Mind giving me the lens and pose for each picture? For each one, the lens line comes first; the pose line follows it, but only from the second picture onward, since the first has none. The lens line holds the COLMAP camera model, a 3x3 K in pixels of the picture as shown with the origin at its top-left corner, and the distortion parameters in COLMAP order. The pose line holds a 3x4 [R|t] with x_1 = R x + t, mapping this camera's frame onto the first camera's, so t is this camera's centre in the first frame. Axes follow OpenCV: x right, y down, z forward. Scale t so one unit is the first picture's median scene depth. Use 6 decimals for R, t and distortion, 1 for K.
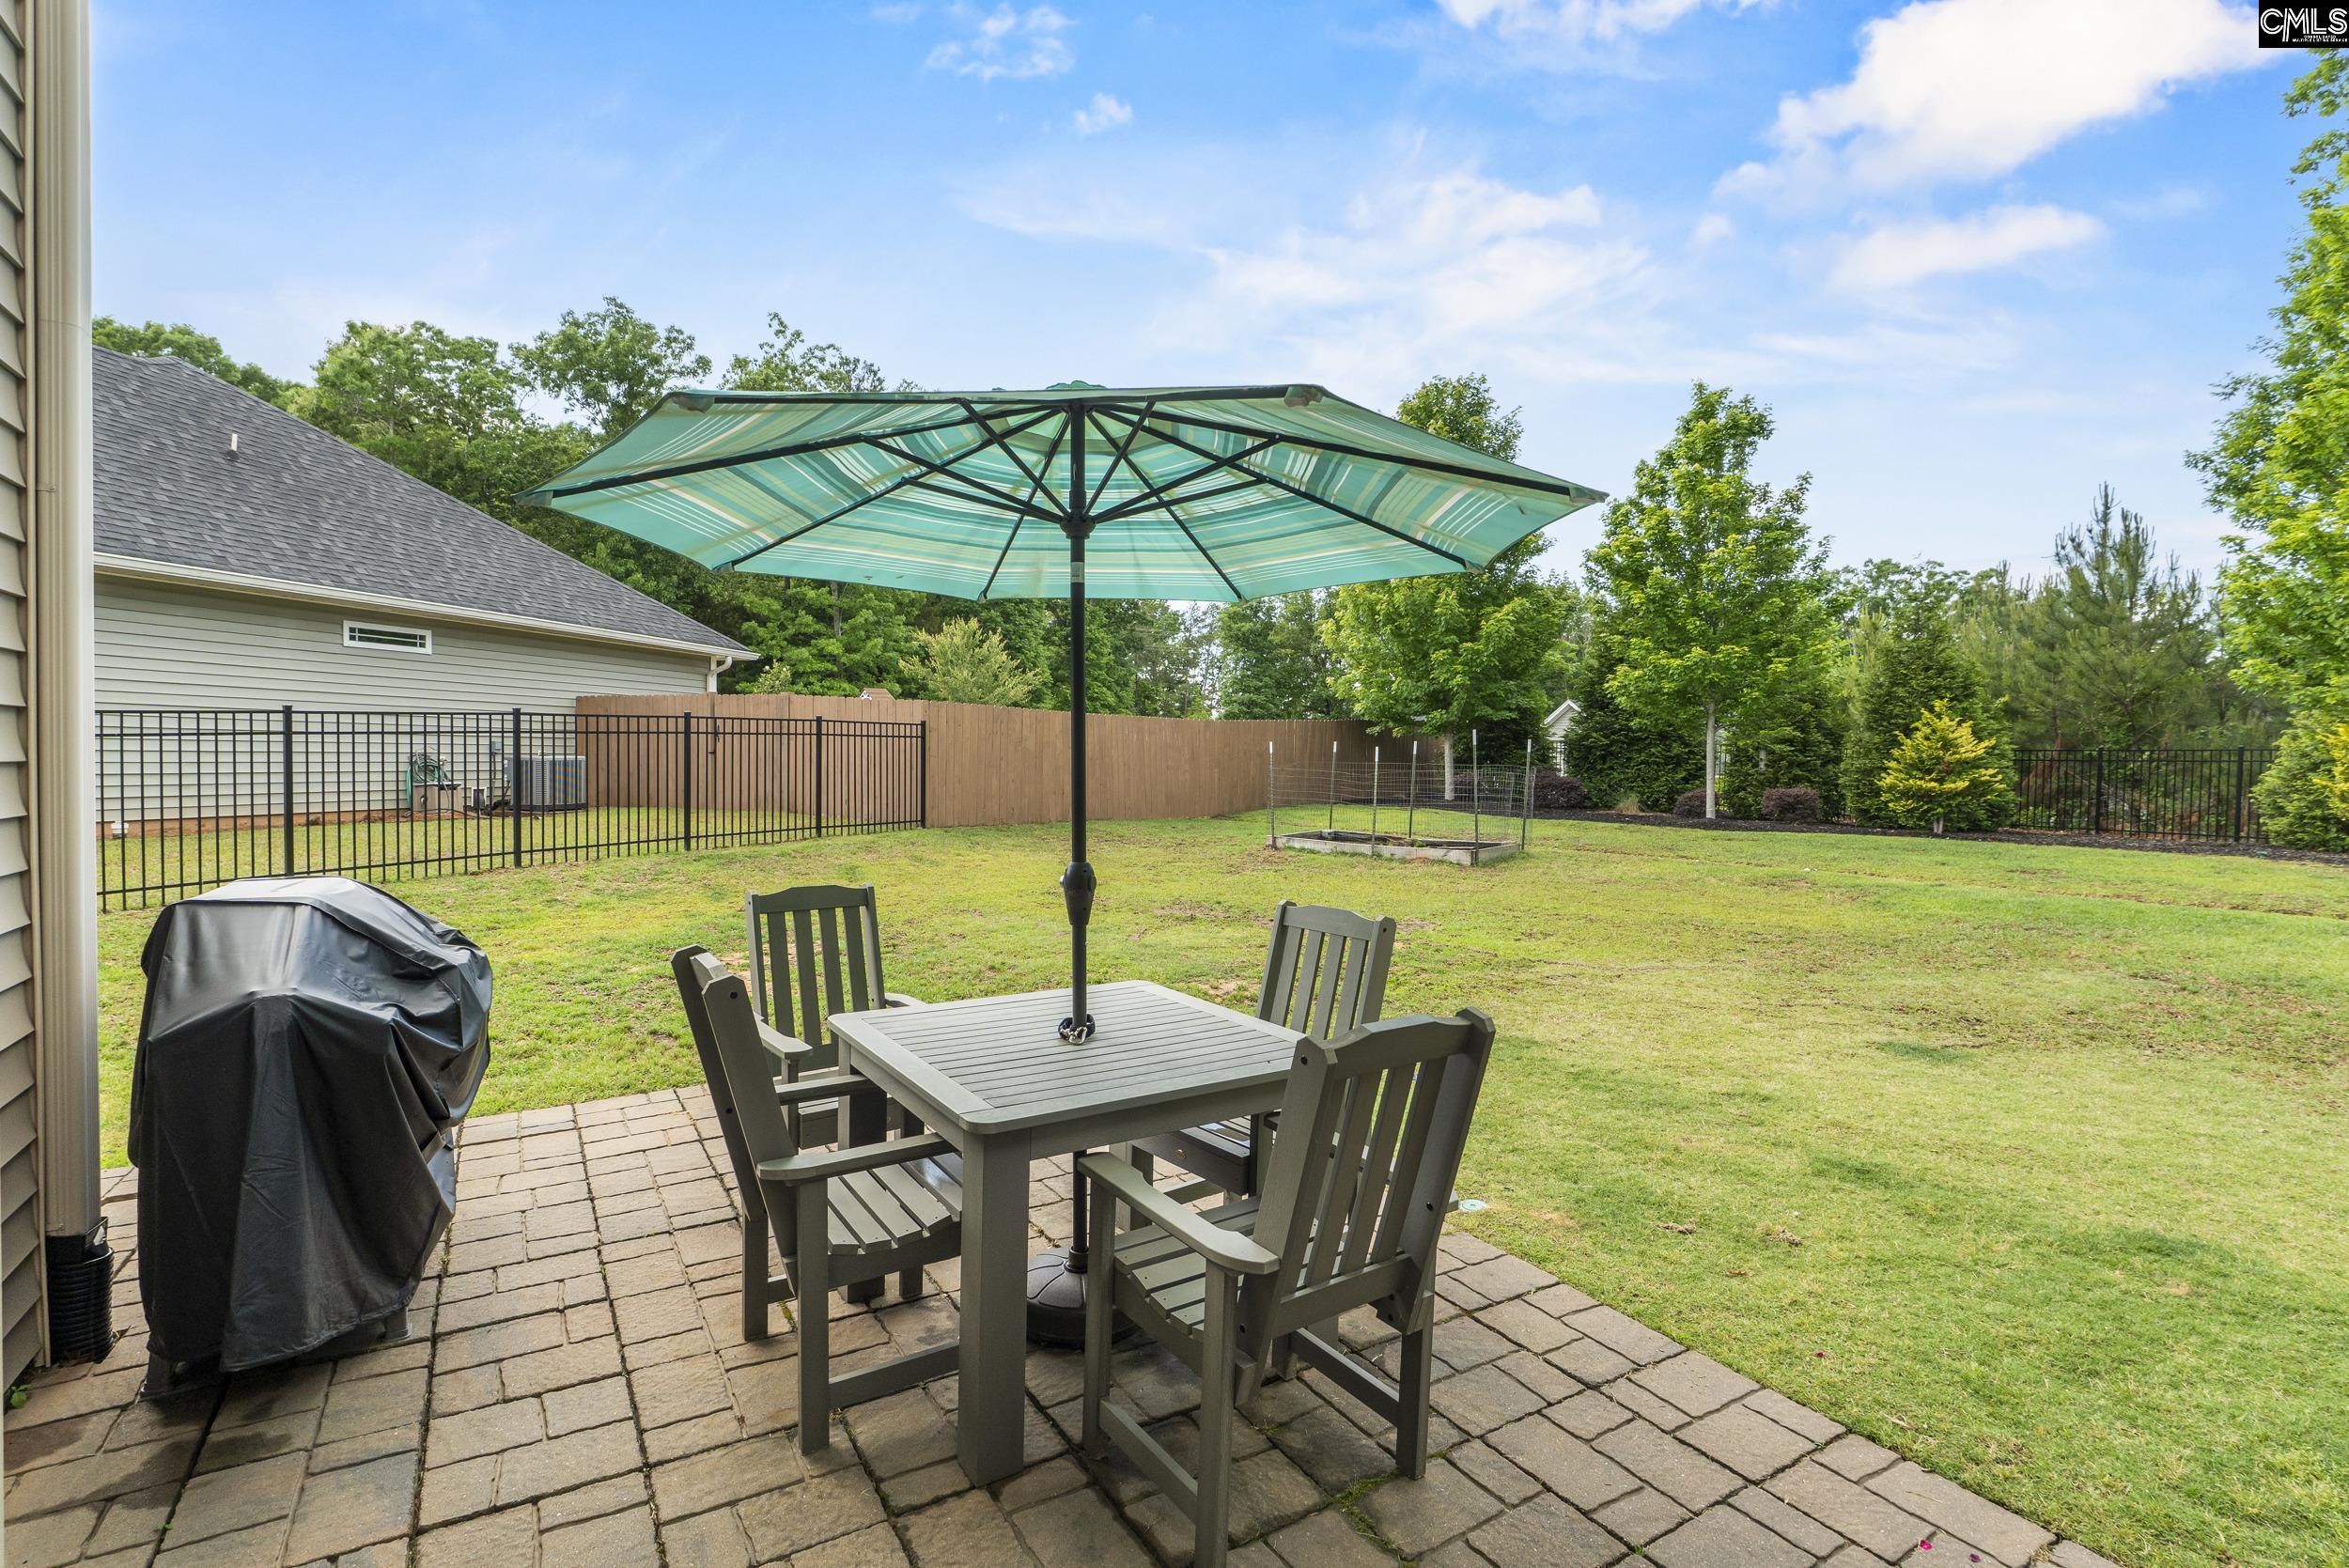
lens RADIAL K [[1077.9, 0, 1177.5], [0, 1077.9, 786.7], [0, 0, 1]] dist [-0.014815, -0.000366]
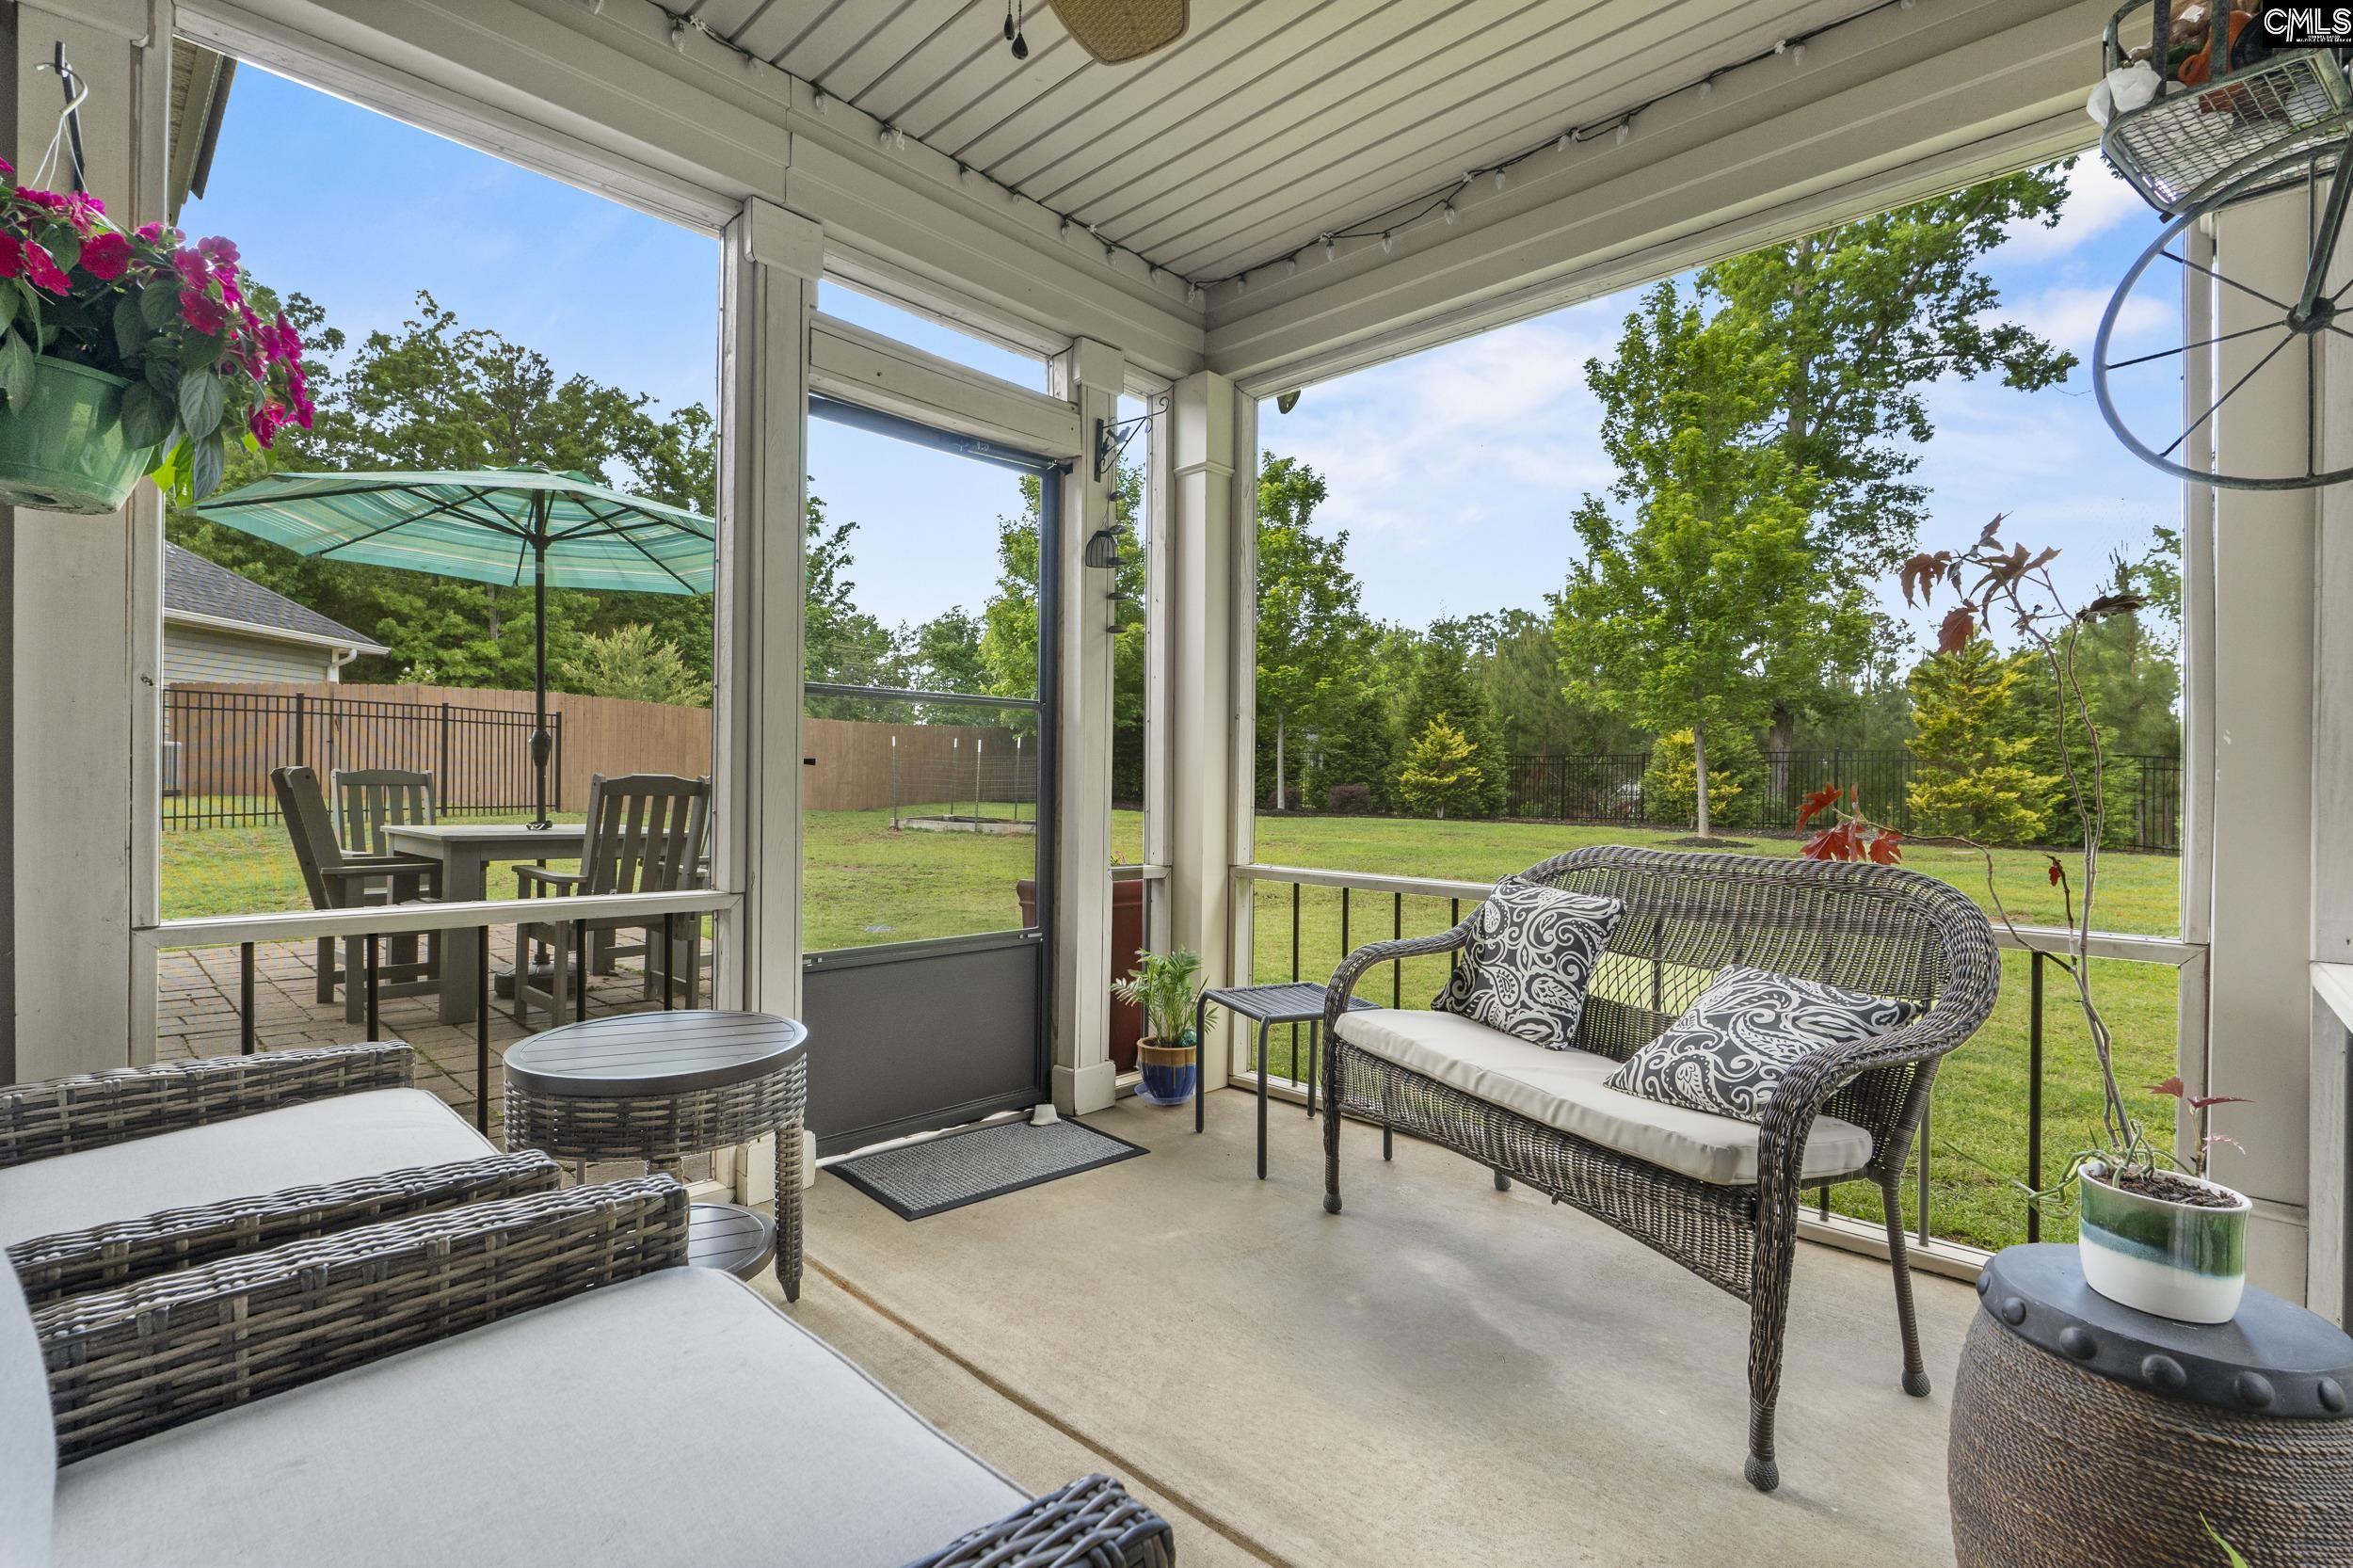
lens RADIAL K [[1079.8, 0, 1175.3], [0, 1079.8, 788.8], [0, 0, 1]] dist [-0.014815, -0.000366]
pose [[0.968090, 0.003622, 0.250577, 0.065718], [0.001571, 0.999788, -0.020523, 0.027996], [-0.250598, 0.020262, 0.967879, -0.133416]]
